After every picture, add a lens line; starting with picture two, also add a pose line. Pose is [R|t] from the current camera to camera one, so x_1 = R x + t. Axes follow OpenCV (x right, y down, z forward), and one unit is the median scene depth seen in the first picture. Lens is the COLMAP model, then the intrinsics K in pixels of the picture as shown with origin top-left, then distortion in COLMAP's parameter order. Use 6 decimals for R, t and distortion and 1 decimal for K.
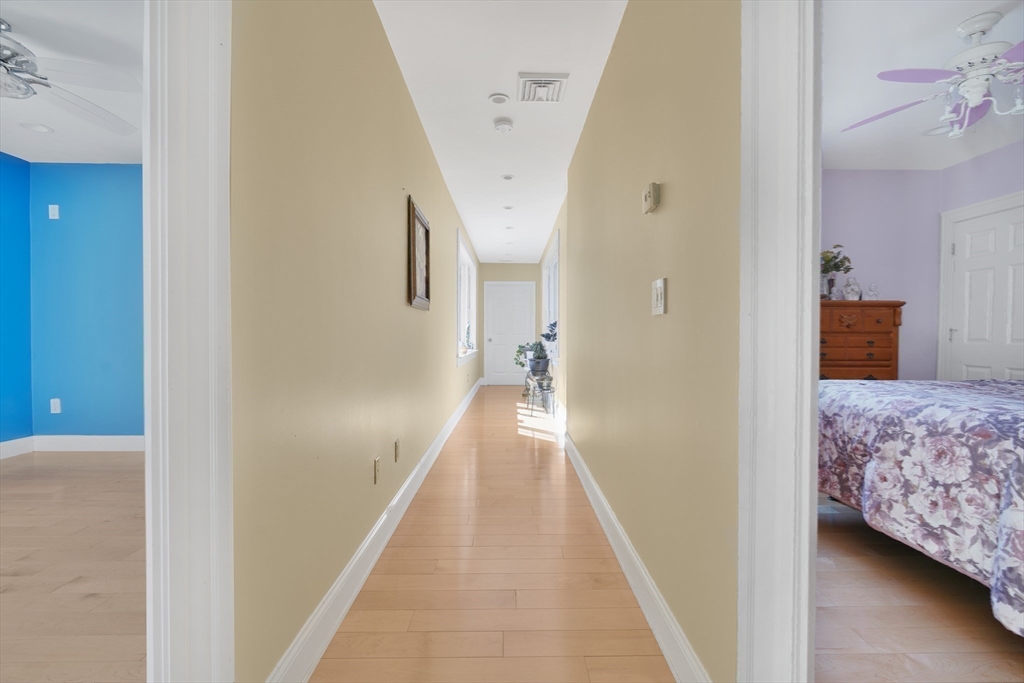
lens RADIAL K [[457.9, 0, 515.9], [0, 457.9, 343.4], [0, 0, 1]] dist [-0.010876, 0.005235]
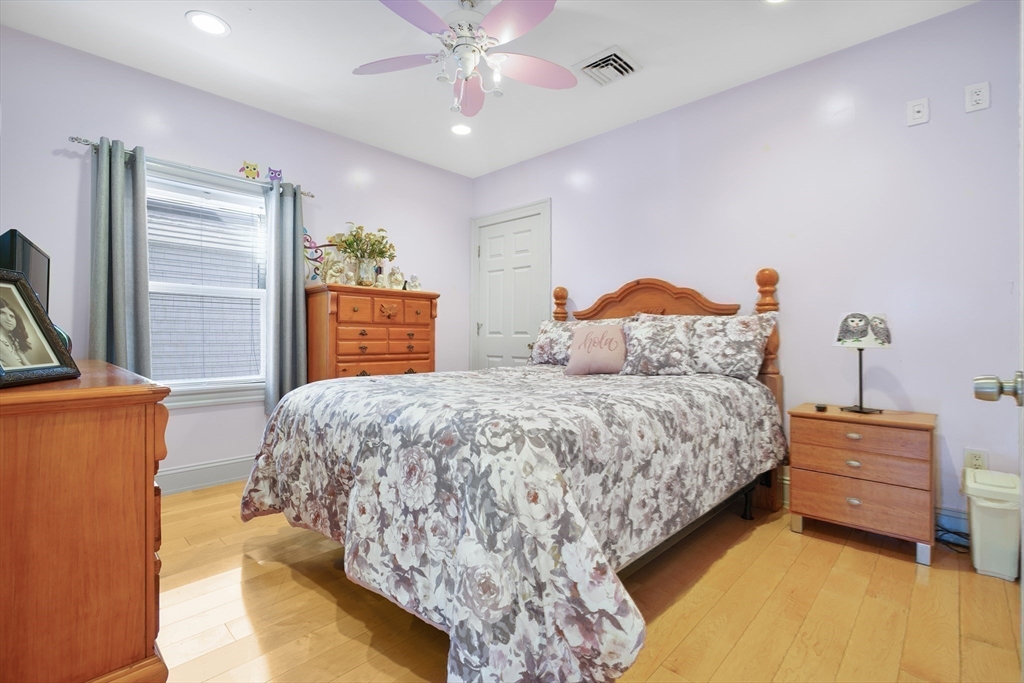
lens RADIAL K [[457.9, 0, 515.9], [0, 457.9, 343.4], [0, 0, 1]] dist [-0.010876, 0.005235]
pose [[0.705301, -0.011401, 0.708816, 0.495618], [0.012144, 0.999918, 0.004000, 0.030046], [-0.708804, 0.005787, 0.705382, 0.325134]]
